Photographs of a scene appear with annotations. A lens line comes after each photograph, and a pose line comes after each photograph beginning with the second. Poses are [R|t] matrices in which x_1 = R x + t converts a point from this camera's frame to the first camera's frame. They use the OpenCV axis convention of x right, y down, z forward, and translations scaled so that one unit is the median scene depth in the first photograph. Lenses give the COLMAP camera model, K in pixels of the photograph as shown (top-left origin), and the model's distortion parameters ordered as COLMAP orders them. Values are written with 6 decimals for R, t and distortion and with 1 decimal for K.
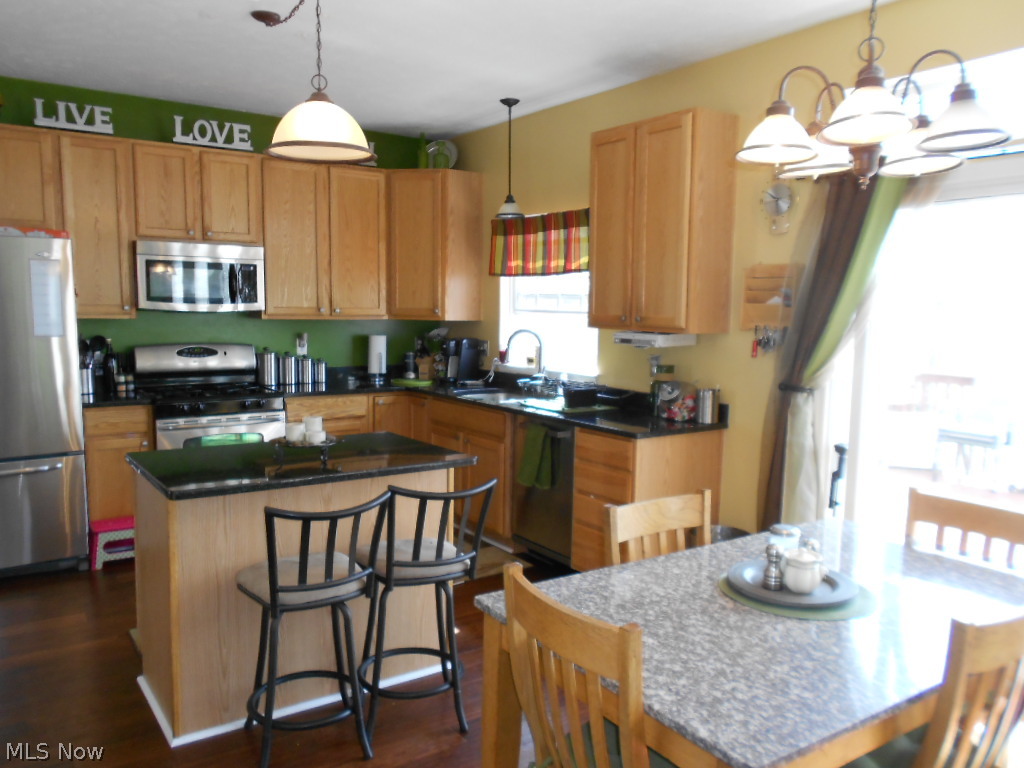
lens RADIAL K [[781.5, 0, 515.8], [0, 781.5, 386.1], [0, 0, 1]] dist [0.000530, 0.002551]
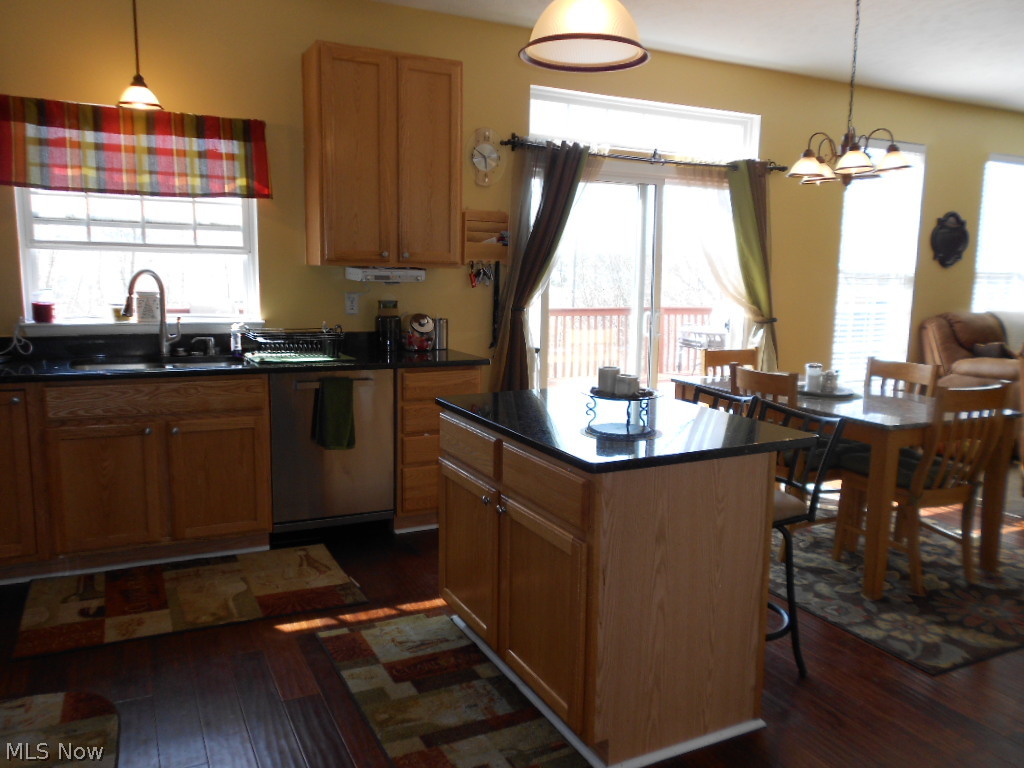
lens RADIAL K [[781.5, 0, 515.8], [0, 781.5, 386.1], [0, 0, 1]] dist [0.000530, 0.002551]
pose [[0.151720, -0.157715, 0.975760, -0.825451], [0.087990, 0.985424, 0.145596, -0.052570], [-0.984499, 0.063768, 0.163386, 0.697858]]
